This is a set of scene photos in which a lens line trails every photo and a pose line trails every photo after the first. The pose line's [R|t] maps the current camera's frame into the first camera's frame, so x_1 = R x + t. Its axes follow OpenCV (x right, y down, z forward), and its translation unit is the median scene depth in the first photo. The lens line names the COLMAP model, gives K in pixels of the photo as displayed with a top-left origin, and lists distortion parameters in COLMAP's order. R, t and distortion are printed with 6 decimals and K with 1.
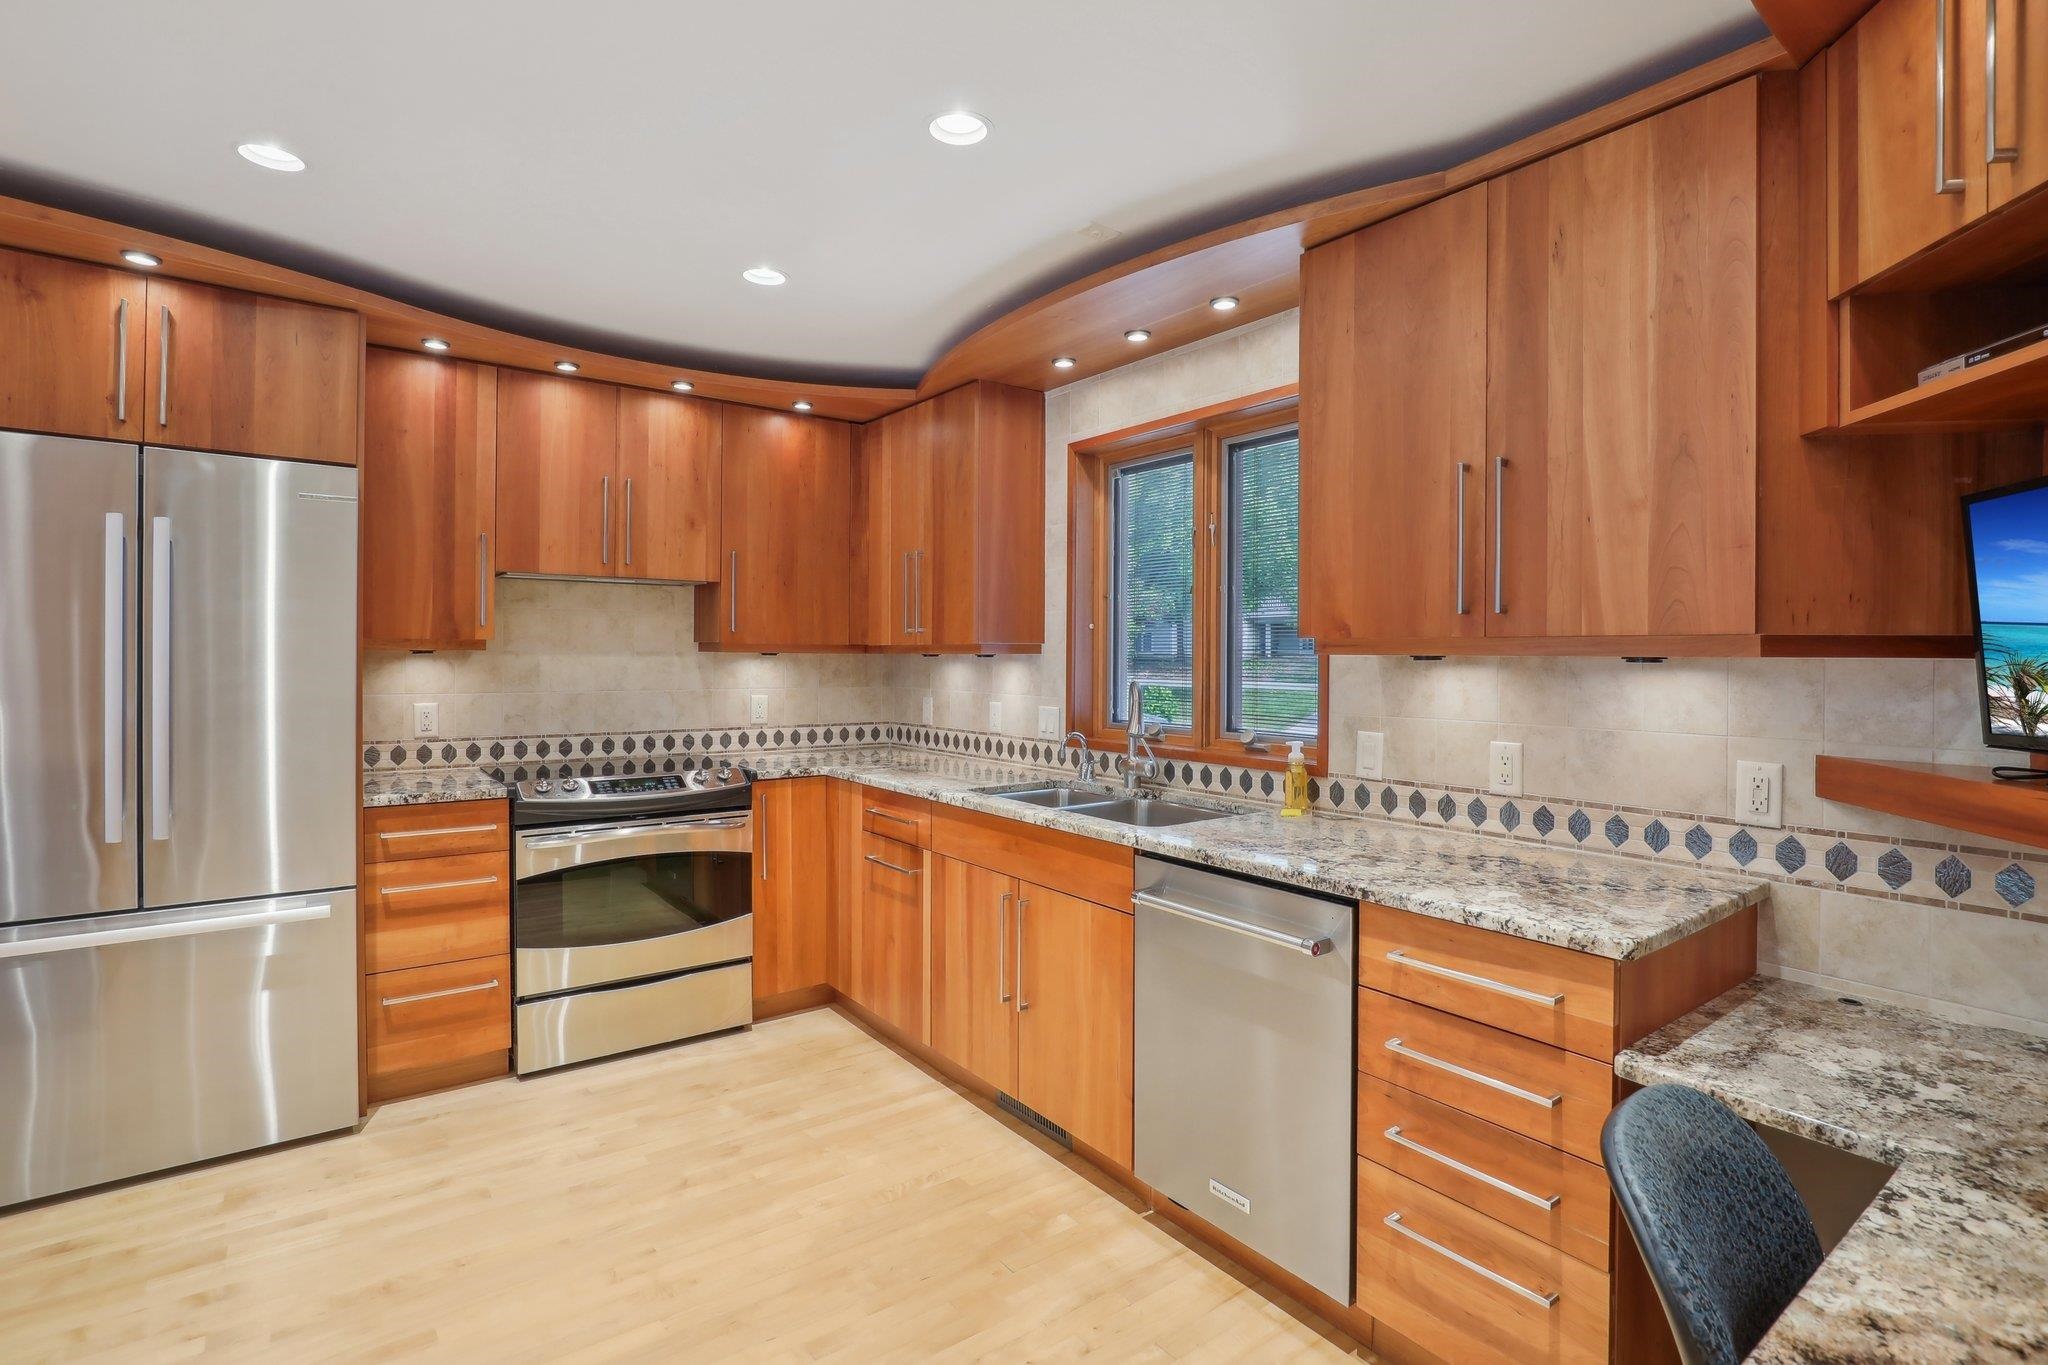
lens RADIAL K [[978.7, 0, 1030.3], [0, 978.7, 659.4], [0, 0, 1]] dist [-0.019770, 0.000229]
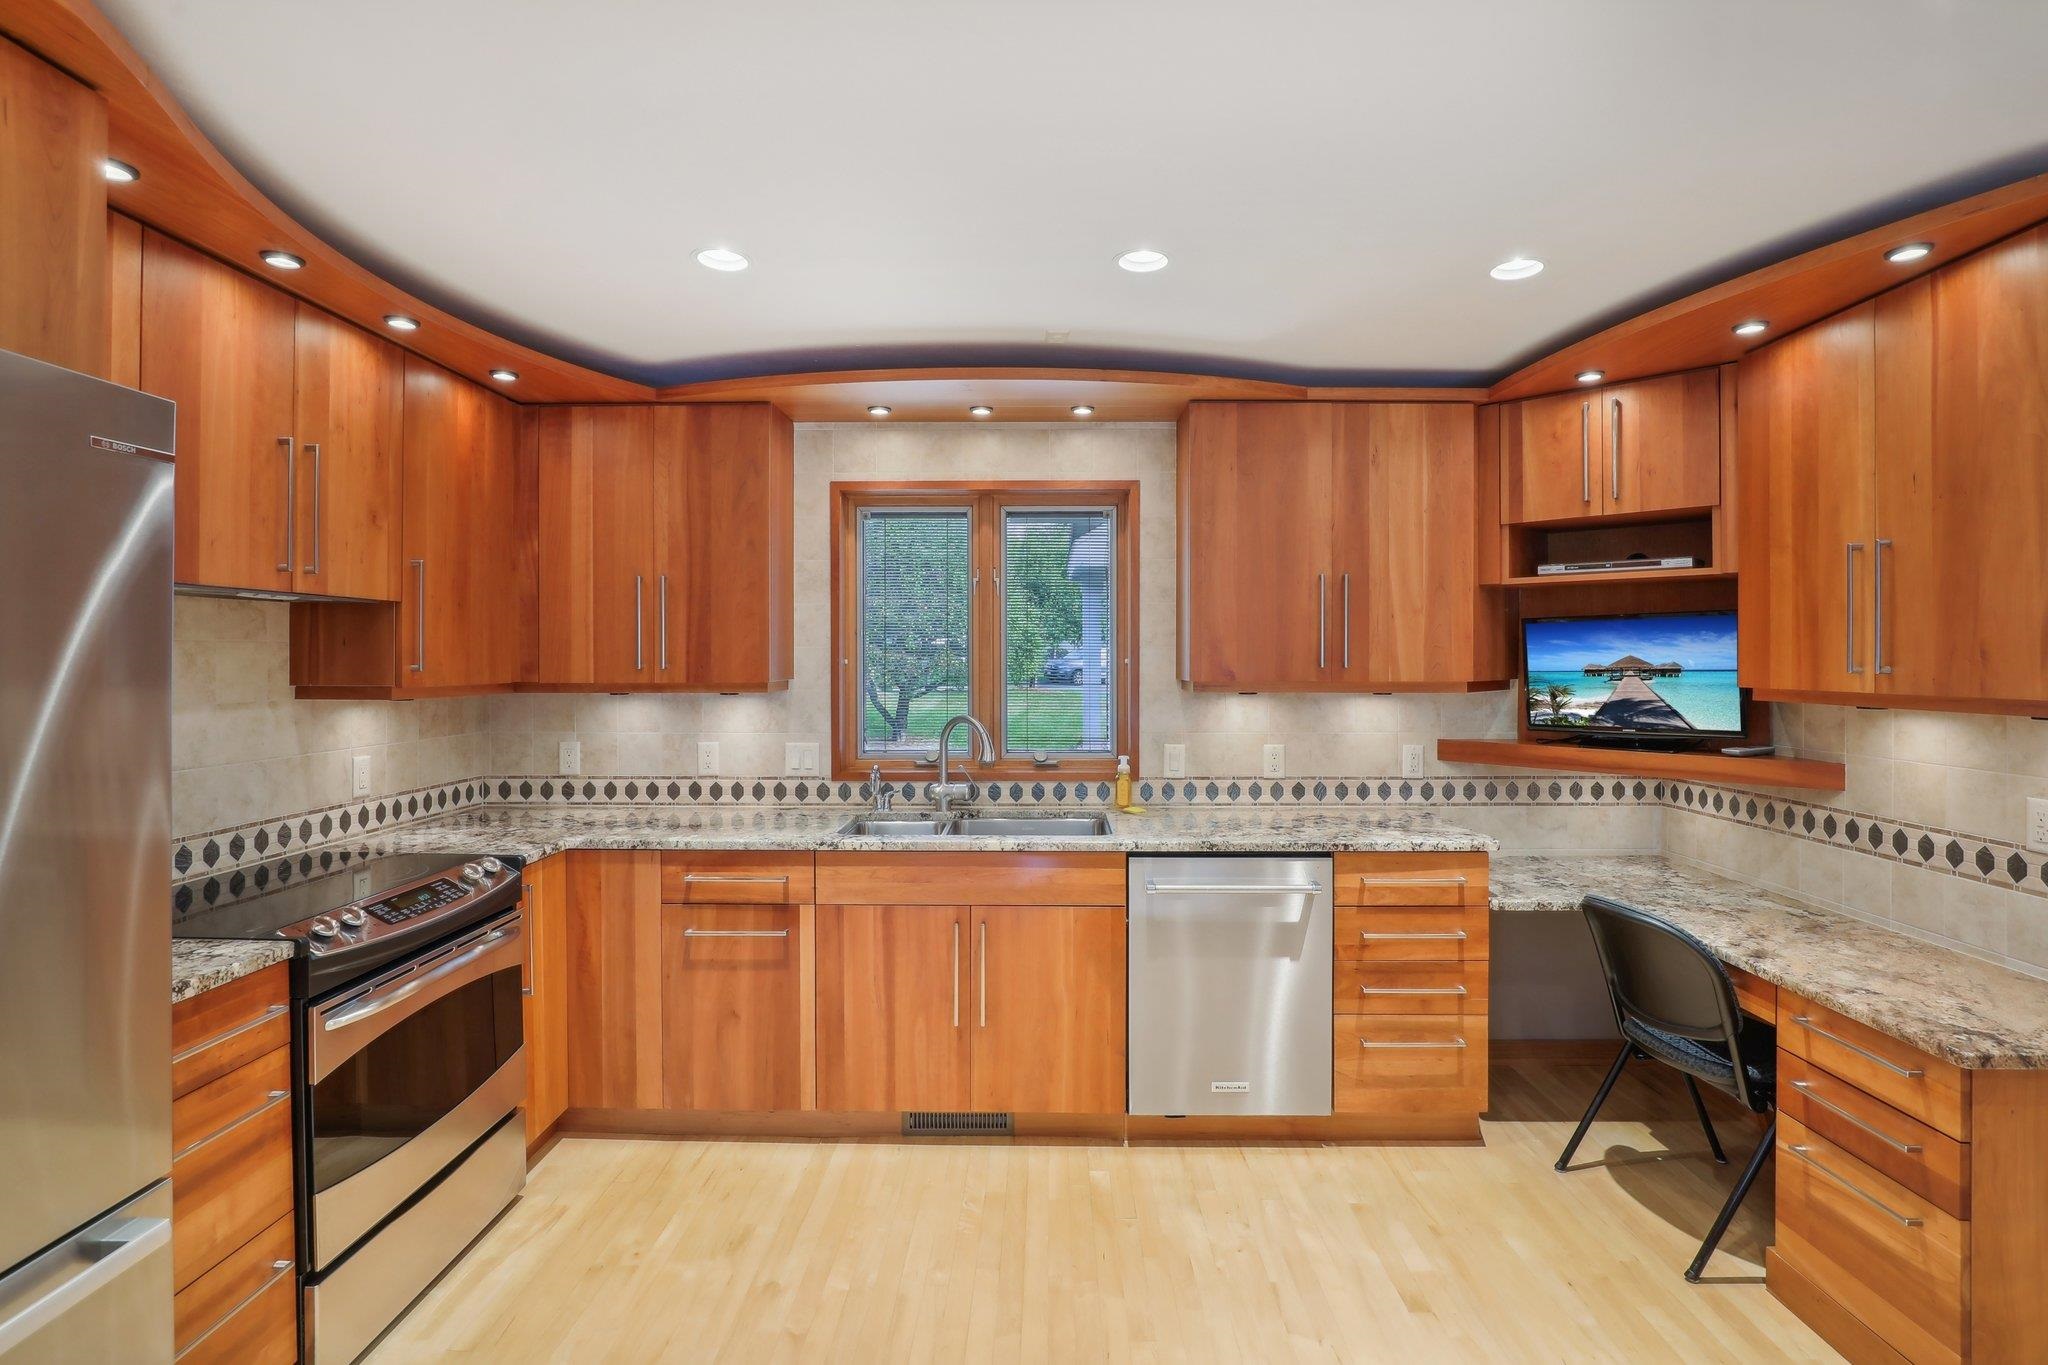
lens RADIAL K [[959.6, 0, 1033.9], [0, 959.6, 655.7], [0, 0, 1]] dist [-0.030641, -0.000694]
pose [[0.609179, -0.004331, 0.793021, -0.824007], [0.007218, 0.999974, -0.000083, -0.051923], [-0.793000, 0.005775, 0.609194, 0.306933]]
